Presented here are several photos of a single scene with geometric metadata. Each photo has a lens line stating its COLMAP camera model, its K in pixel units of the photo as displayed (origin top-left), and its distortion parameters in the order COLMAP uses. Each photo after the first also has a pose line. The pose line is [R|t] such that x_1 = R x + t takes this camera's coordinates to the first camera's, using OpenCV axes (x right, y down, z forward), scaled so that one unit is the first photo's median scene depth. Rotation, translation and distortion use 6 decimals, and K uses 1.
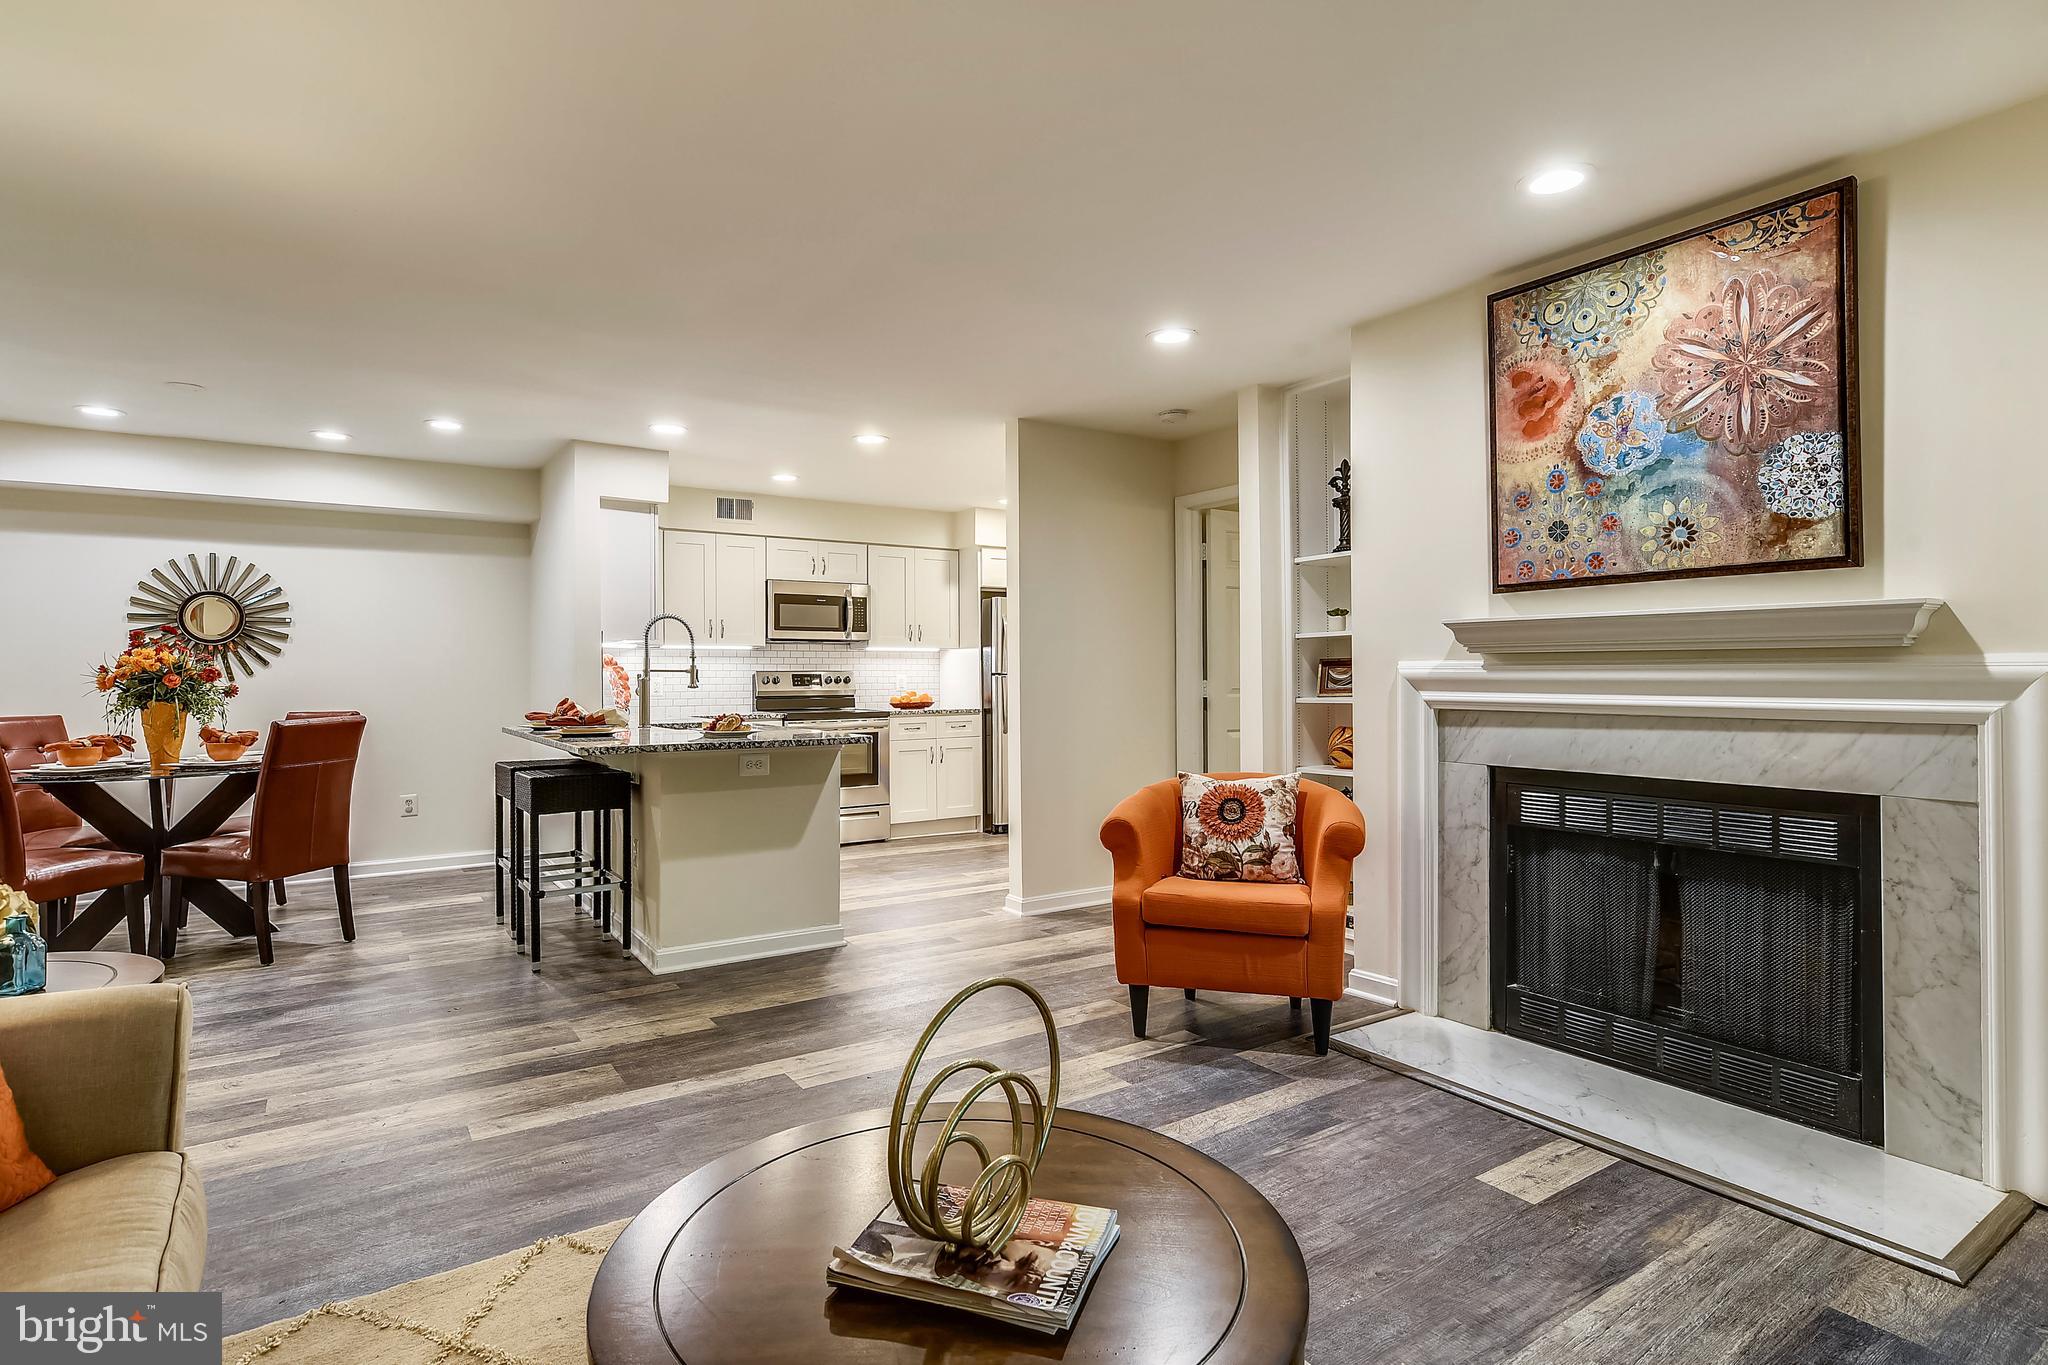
lens RADIAL K [[1050.3, 0, 1024.8], [0, 1050.3, 666.9], [0, 0, 1]] dist [-0.006526, 0.000385]
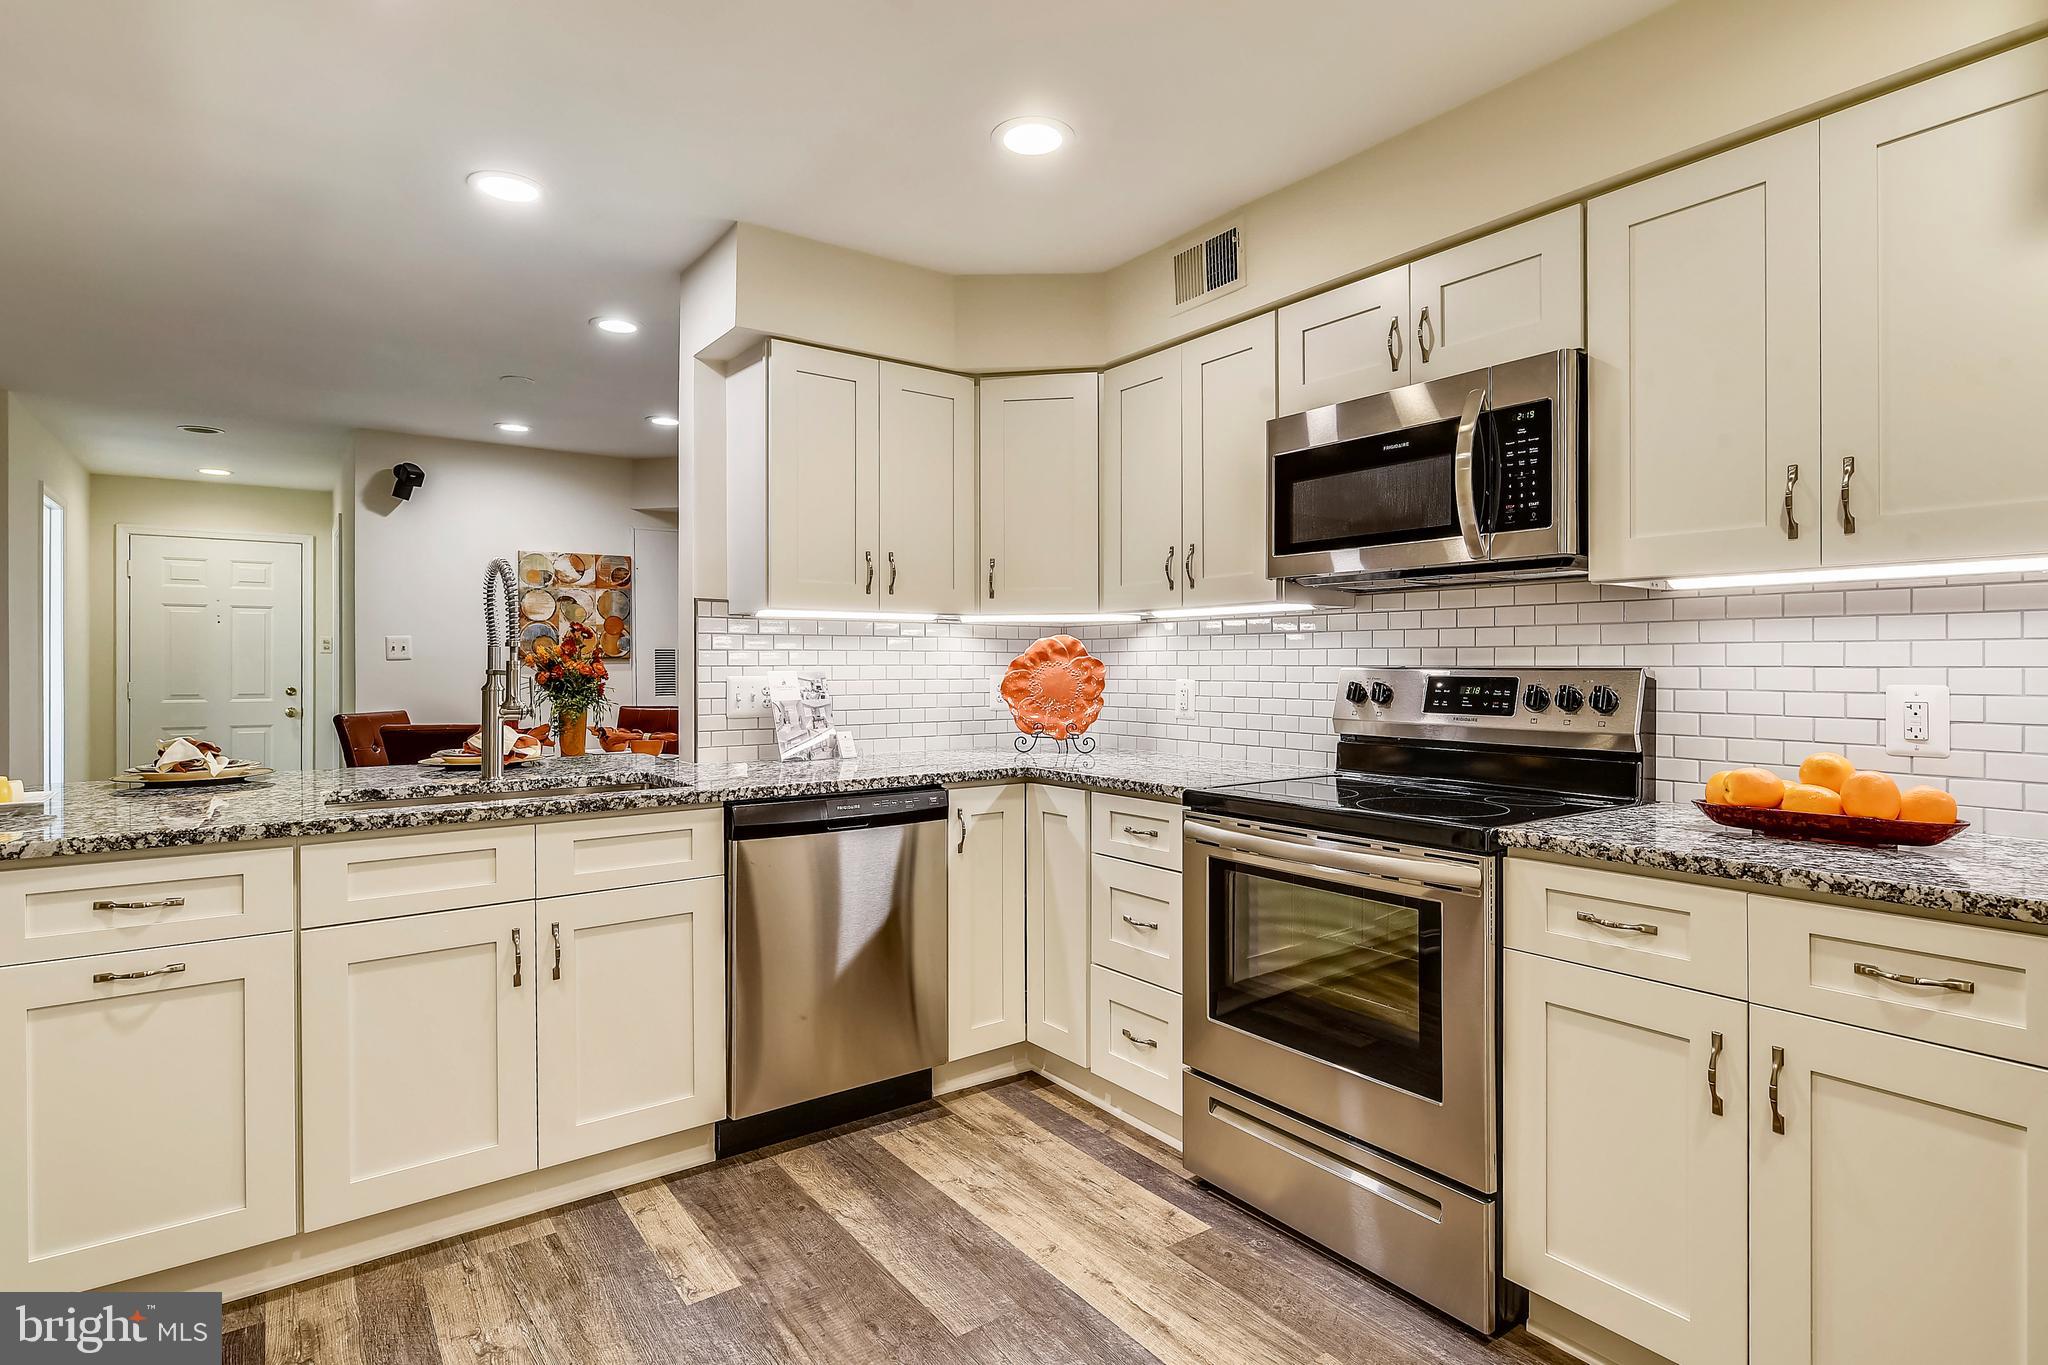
lens RADIAL K [[1050.3, 0, 1009.5], [0, 1050.3, 671.9], [0, 0, 1]] dist [-0.006526, 0.000385]
pose [[0.000950, 0.013219, -0.999912, 0.155397], [0.010328, 0.999859, 0.013228, -0.001000], [0.999946, -0.010339, 0.000813, 1.115885]]
